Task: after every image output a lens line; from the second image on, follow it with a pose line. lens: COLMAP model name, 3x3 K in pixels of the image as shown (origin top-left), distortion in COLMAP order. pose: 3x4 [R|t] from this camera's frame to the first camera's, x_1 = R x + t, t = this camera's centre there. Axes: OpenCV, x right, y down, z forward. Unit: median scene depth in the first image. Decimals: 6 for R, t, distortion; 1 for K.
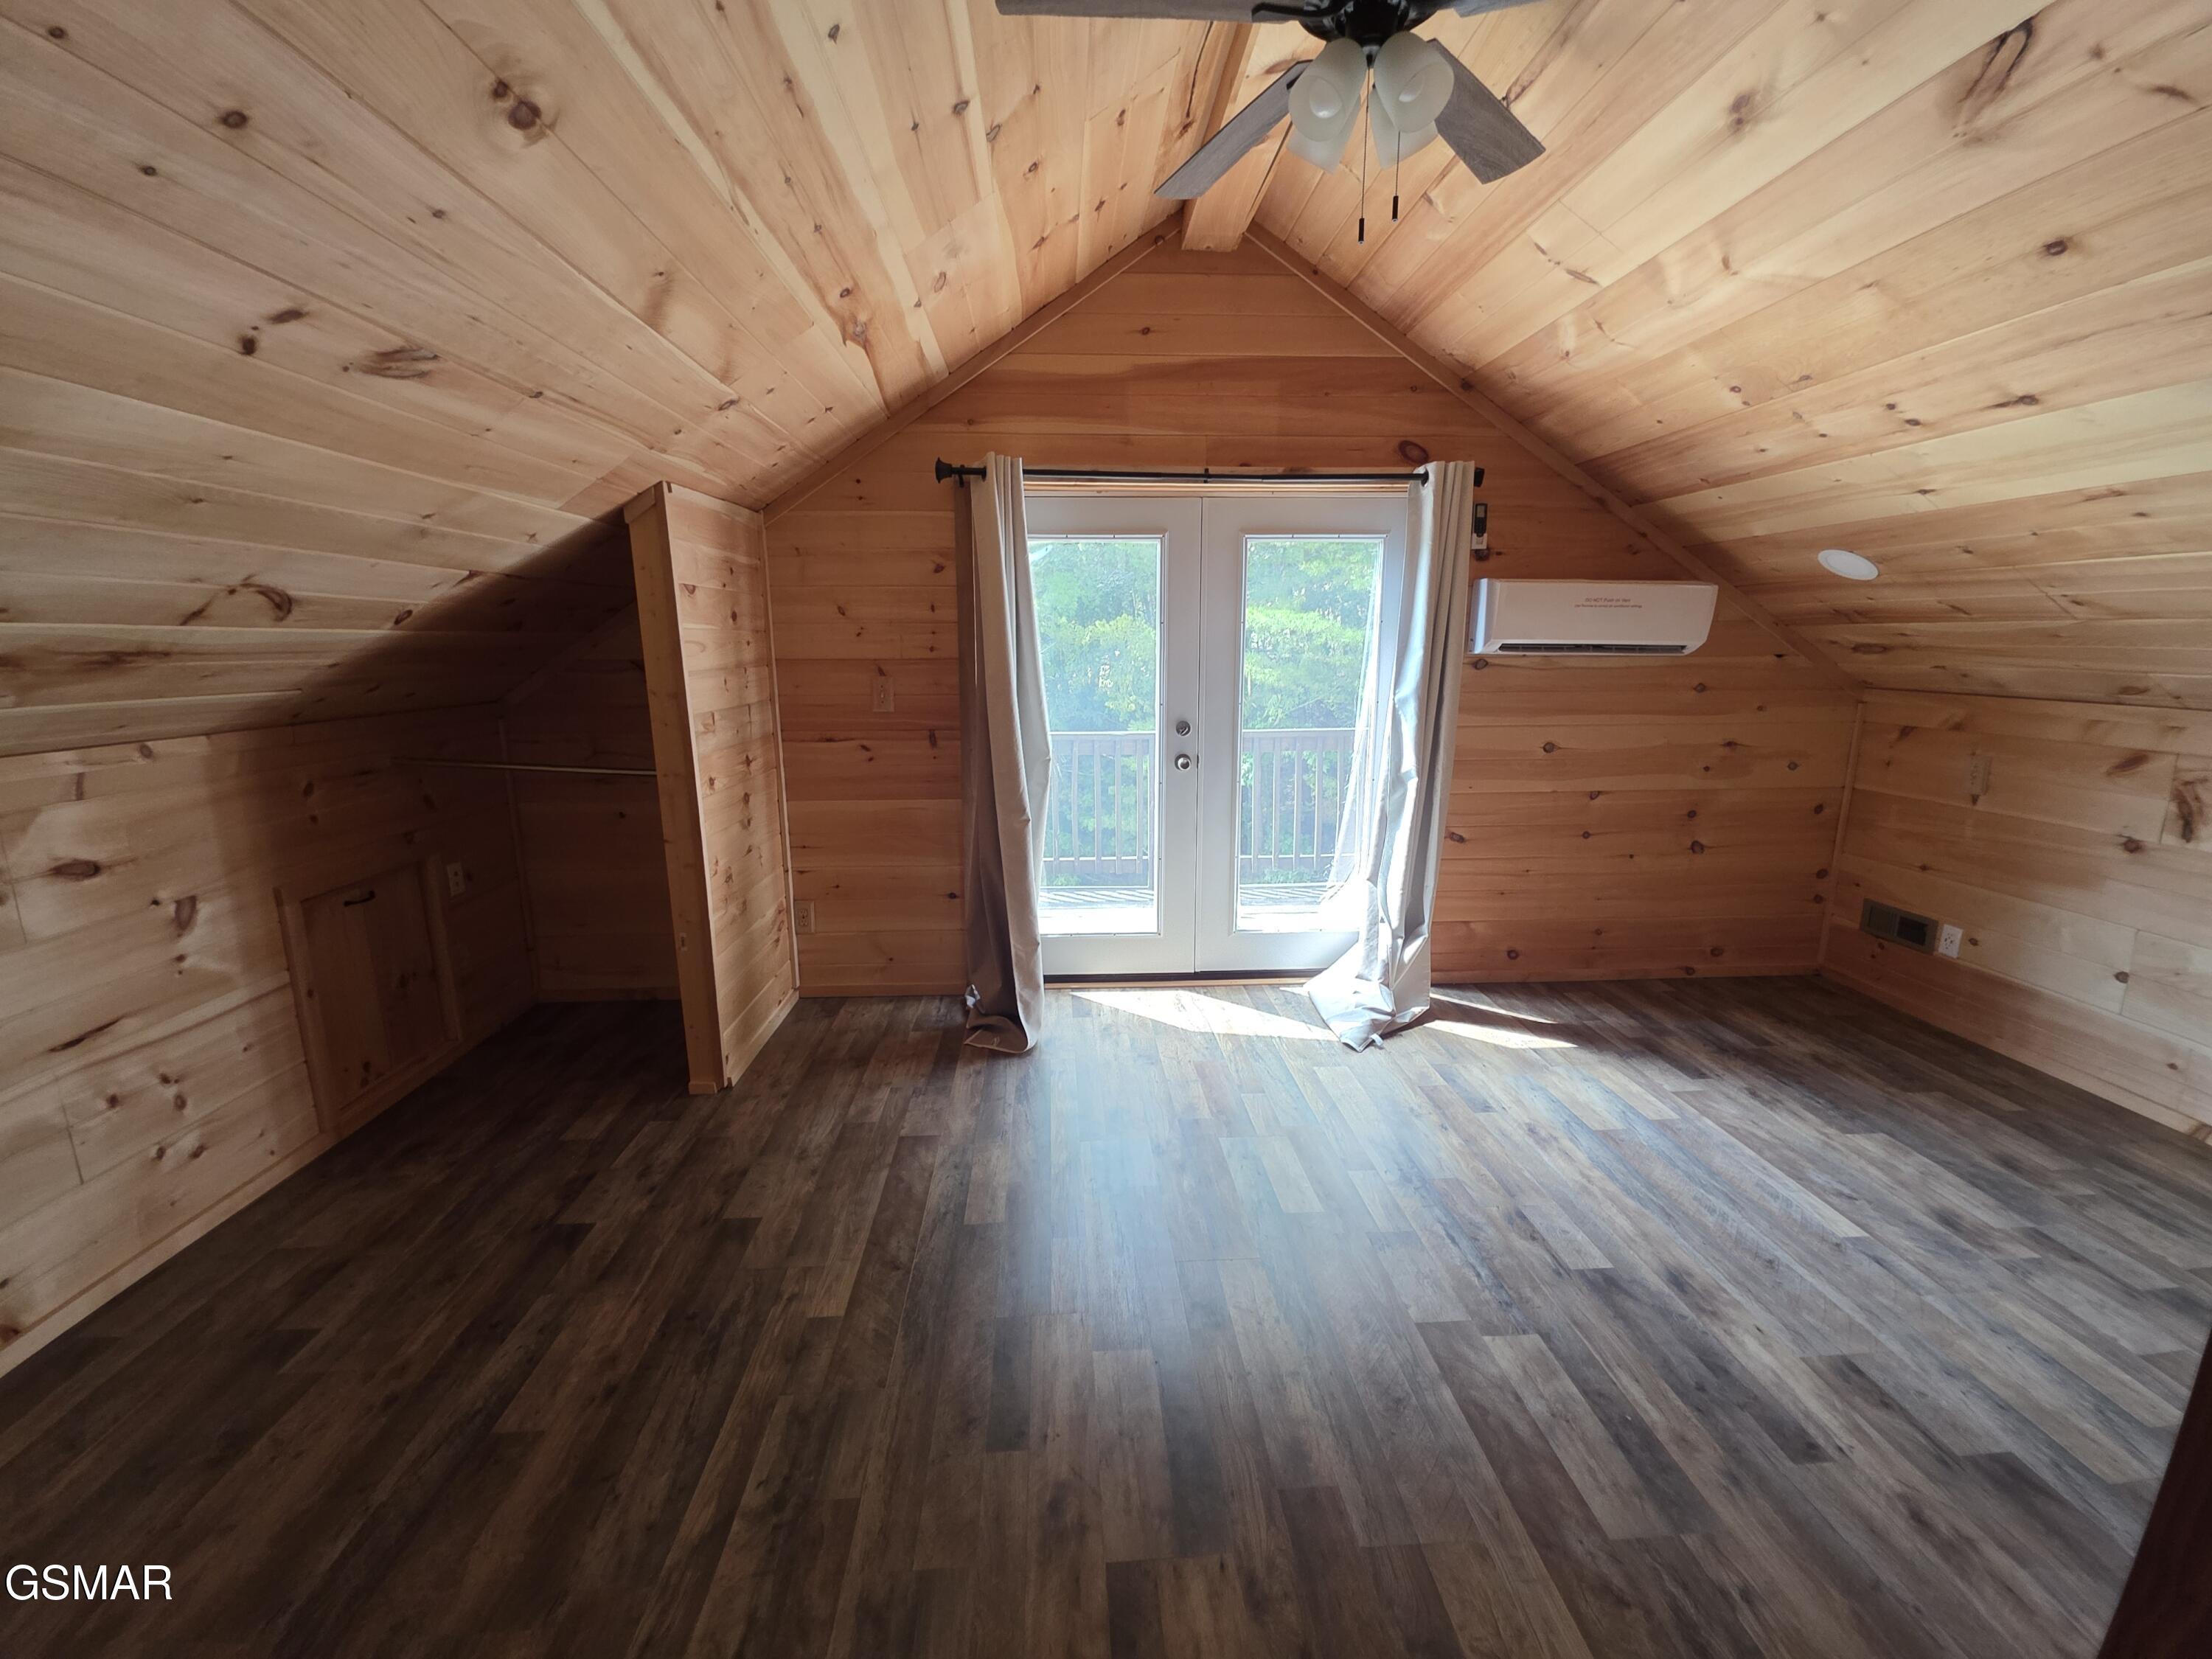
lens RADIAL K [[865.4, 0, 1111.5], [0, 865.4, 834.2], [0, 0, 1]] dist [0.009577, -0.005261]
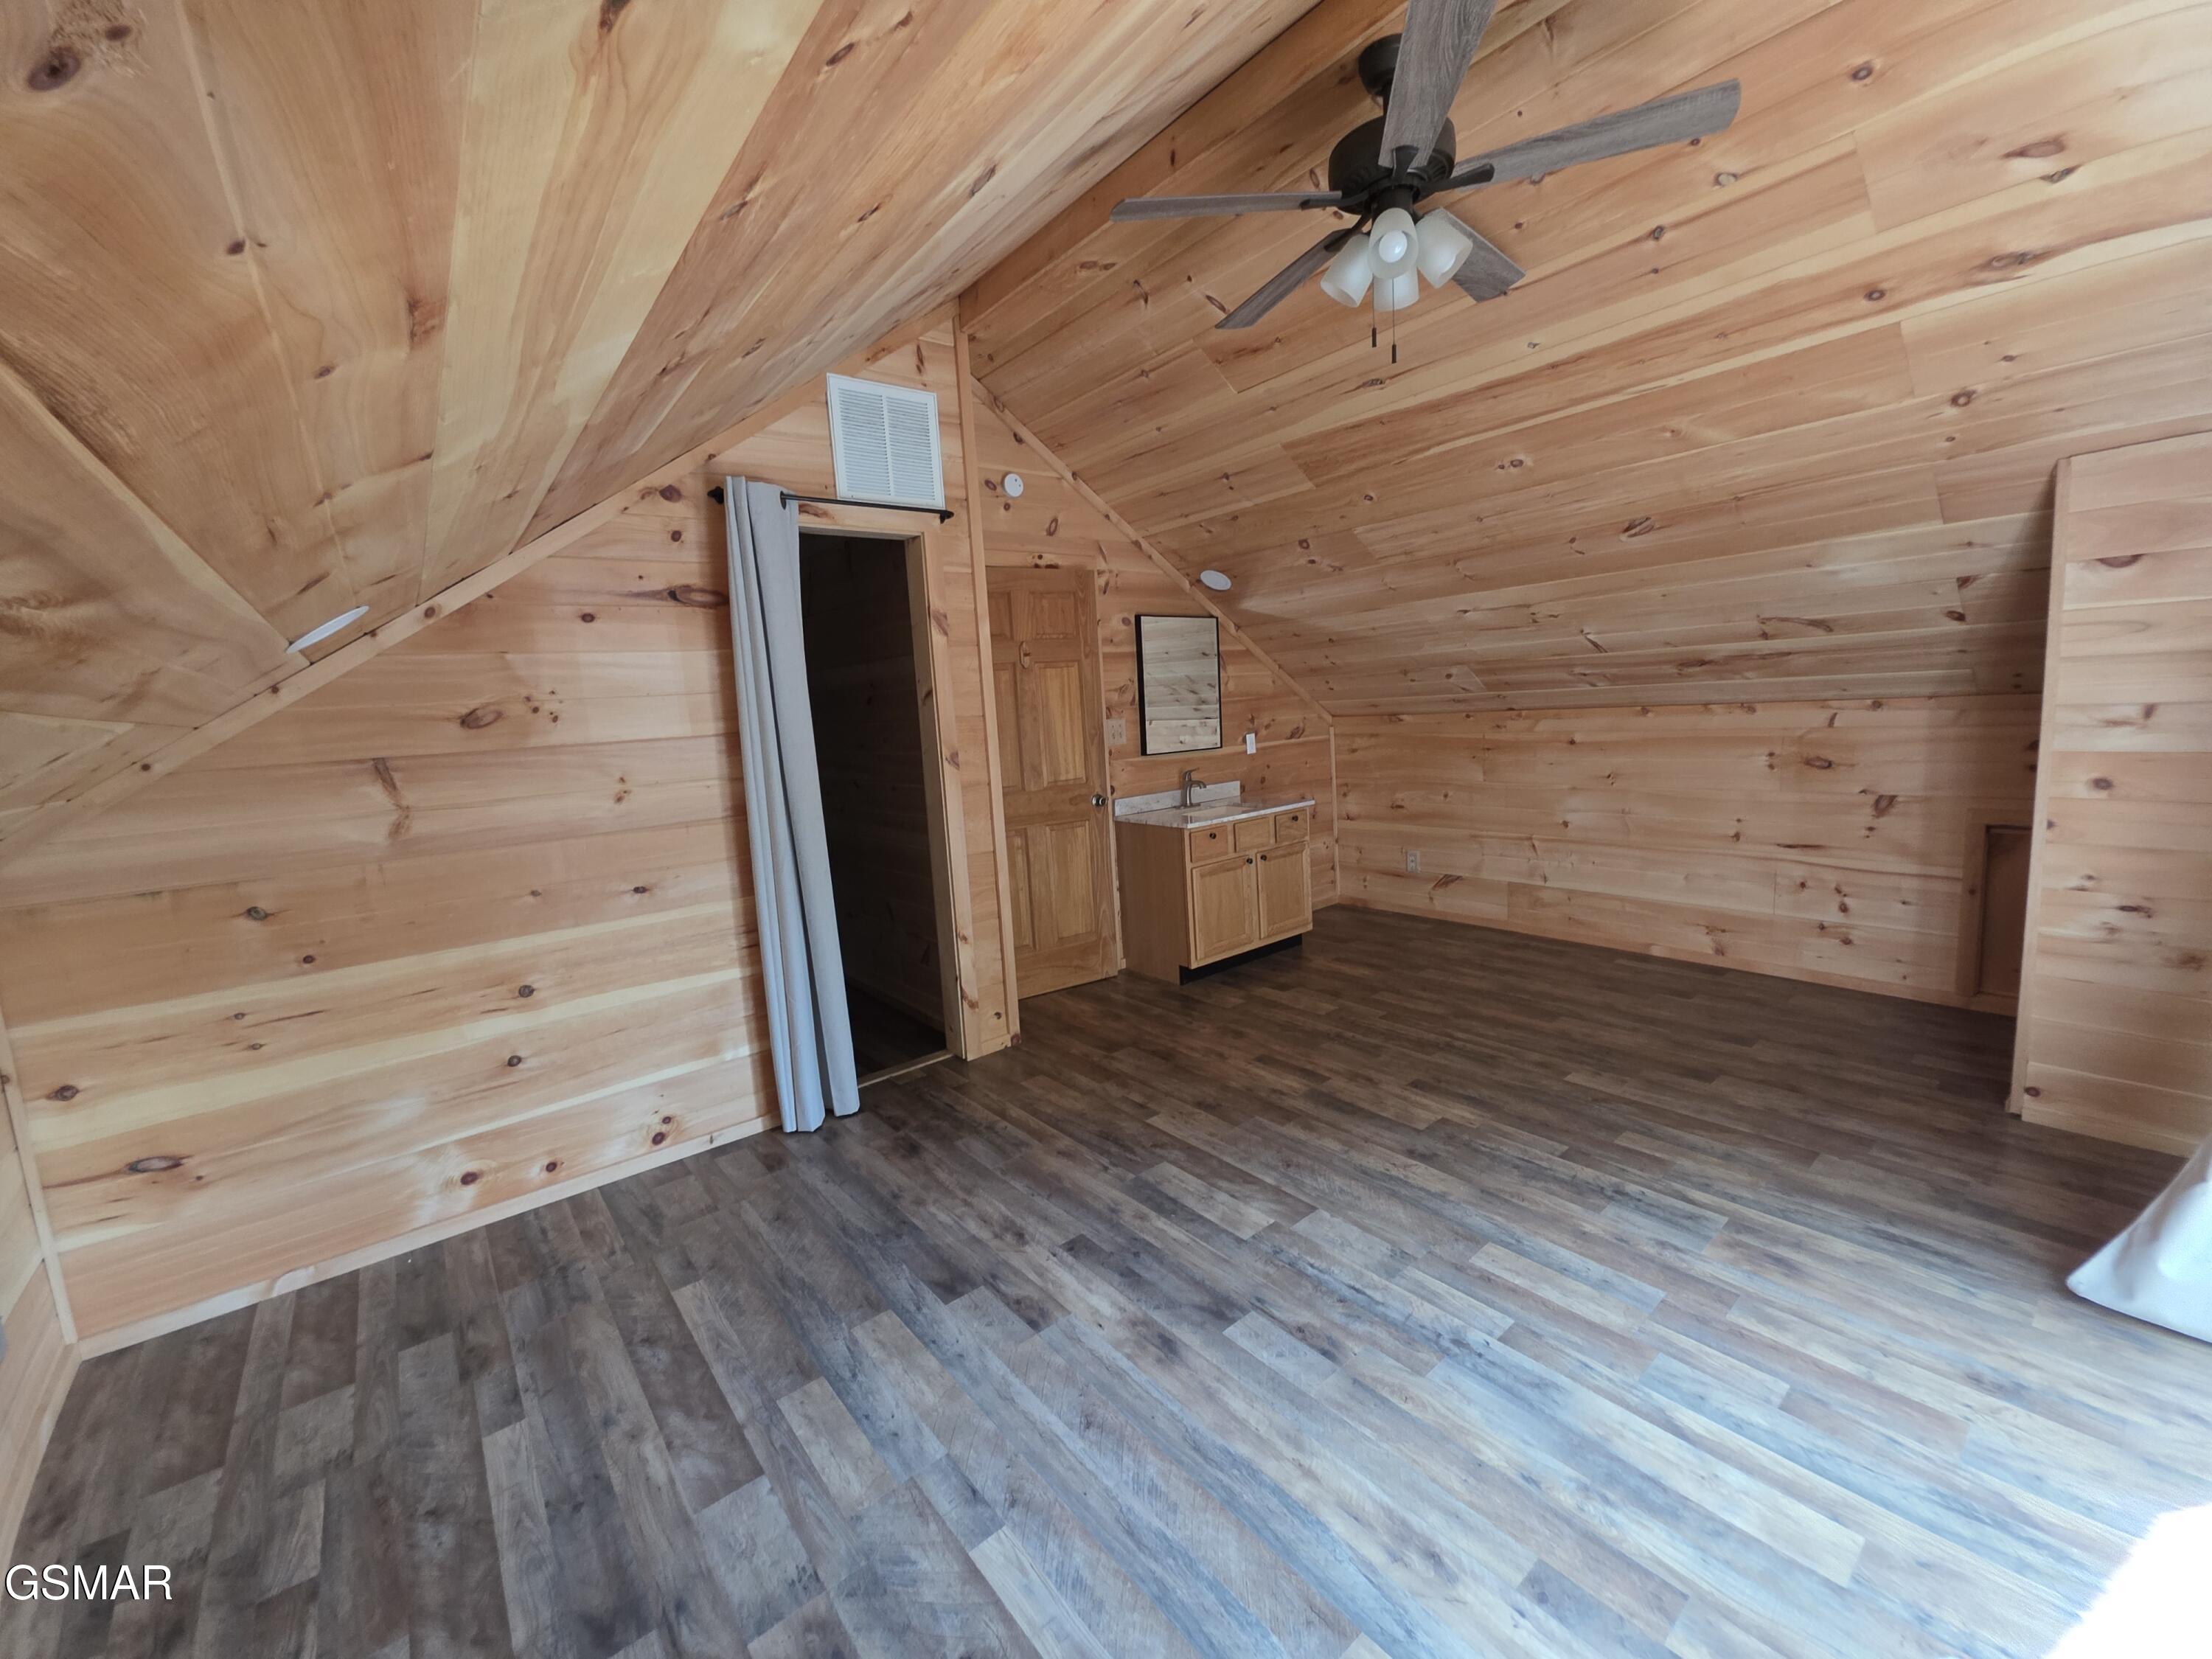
lens RADIAL K [[865.4, 0, 1102.0], [0, 865.4, 820.6], [0, 0, 1]] dist [0.009577, -0.005261]
pose [[-0.808694, 0.136274, -0.572227, 1.240120], [-0.058989, 0.949104, 0.309391, -0.345990], [0.585265, 0.283958, -0.759495, 1.598289]]
